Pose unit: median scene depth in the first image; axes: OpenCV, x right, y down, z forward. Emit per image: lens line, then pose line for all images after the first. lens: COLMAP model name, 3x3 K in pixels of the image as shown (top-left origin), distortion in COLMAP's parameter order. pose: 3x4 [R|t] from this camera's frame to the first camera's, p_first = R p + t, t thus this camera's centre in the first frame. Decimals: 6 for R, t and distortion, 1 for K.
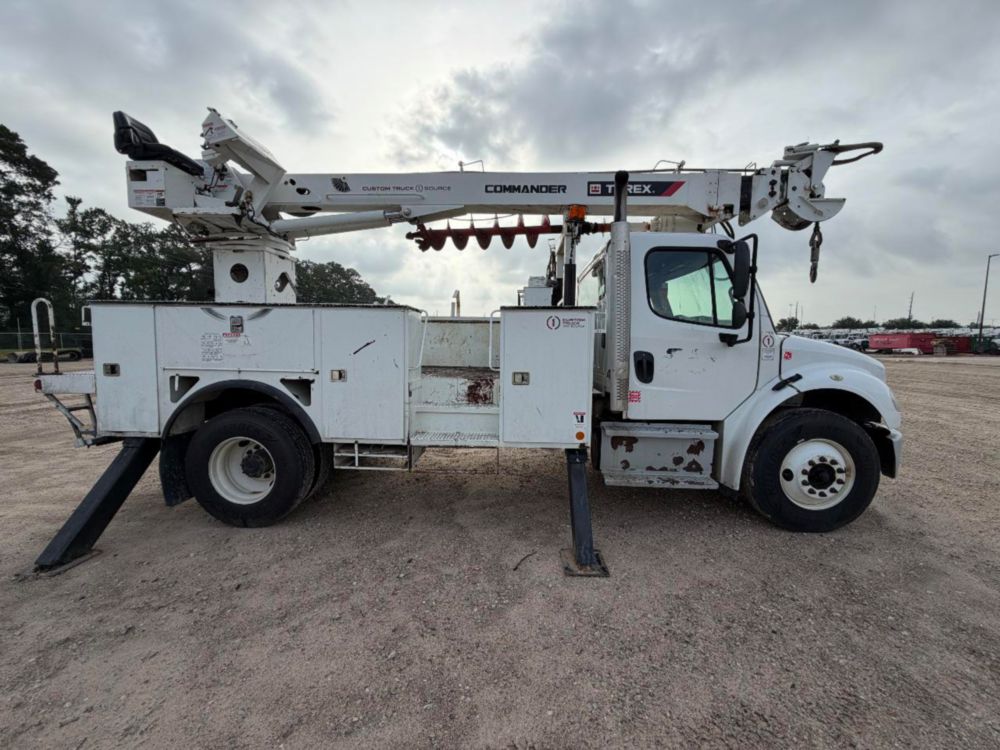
lens RADIAL K [[395.9, 0, 498.0], [0, 395.9, 376.1], [0, 0, 1]] dist [0.001133, -0.000633]
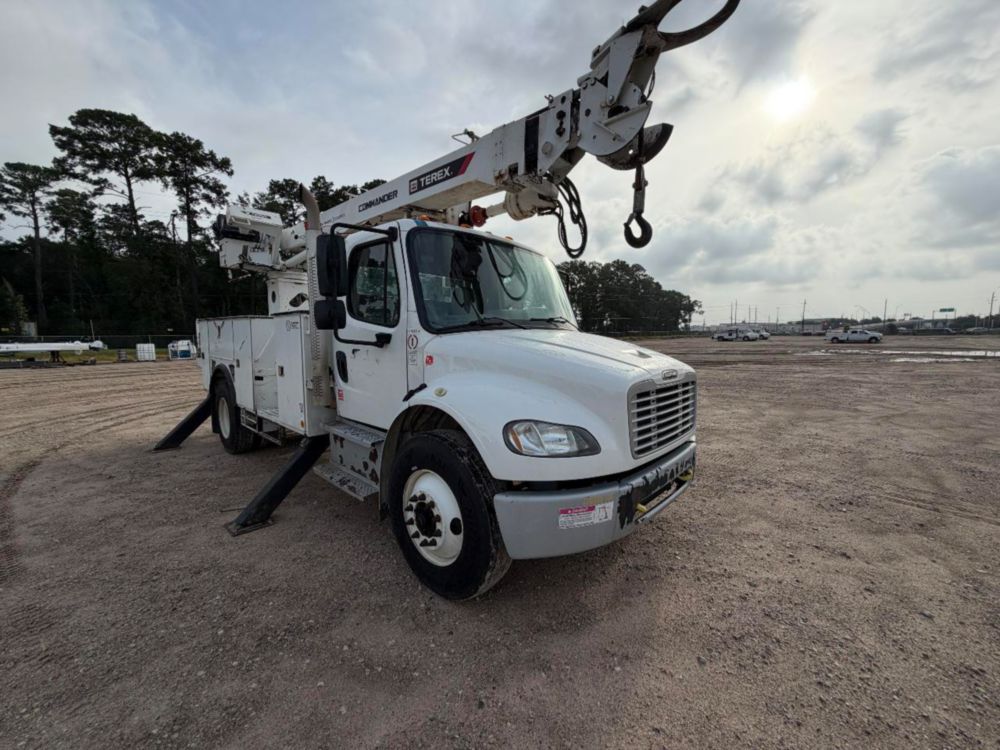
lens RADIAL K [[396.7, 0, 498.6], [0, 396.7, 376.4], [0, 0, 1]] dist [-0.001352, 0.000214]
pose [[0.759452, 0.059238, -0.647861, 1.247257], [-0.051048, 0.998201, 0.031430, -0.047307], [0.648558, 0.009203, 0.761110, 0.451351]]
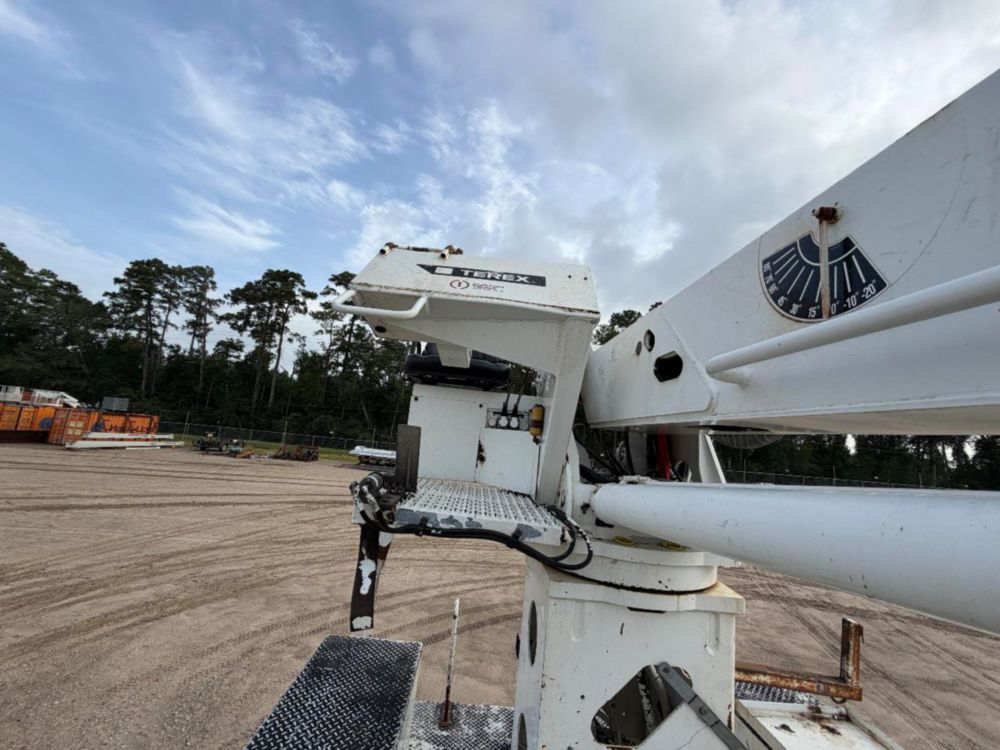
lens RADIAL K [[397.4, 0, 497.8], [0, 397.4, 376.1], [0, 0, 1]] dist [-0.000853, -0.000047]
pose [[0.095526, -0.152162, -0.983728, -0.330090], [-0.178728, 0.969566, -0.167327, -0.484801], [0.979250, 0.191804, 0.065423, 1.062438]]
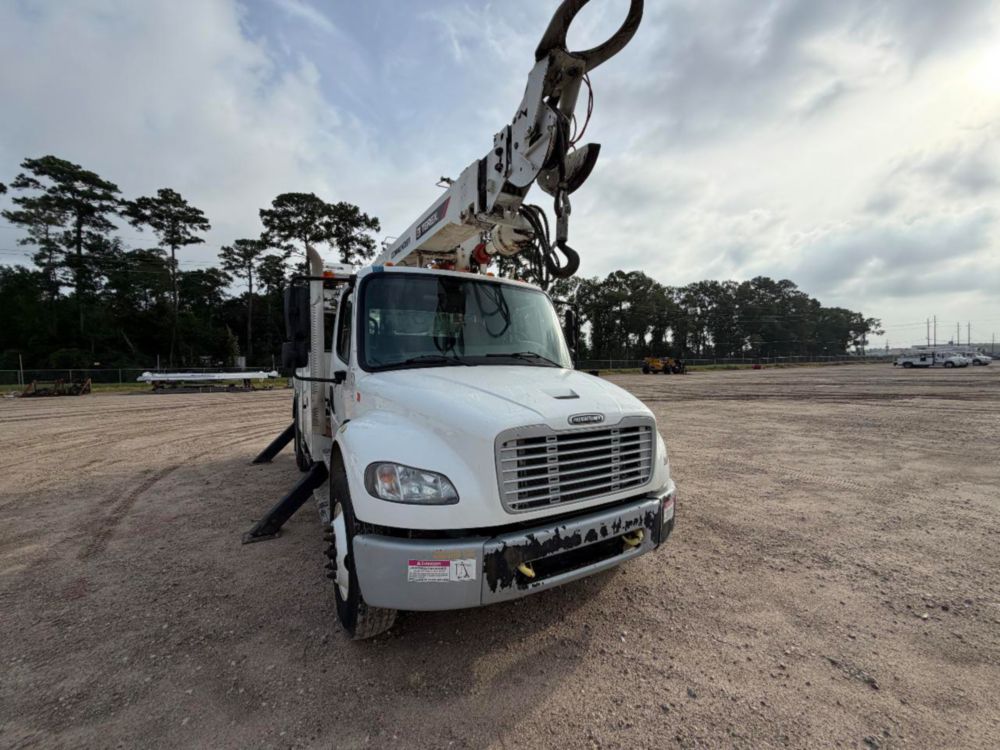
lens RADIAL K [[396.4, 0, 498.0], [0, 396.4, 377.0], [0, 0, 1]] dist [0.000227, -0.000064]
pose [[0.530252, 0.015779, -0.847693, 1.473542], [-0.061609, 0.997901, -0.019963, -0.088436], [0.845599, 0.062811, 0.530111, 0.742245]]
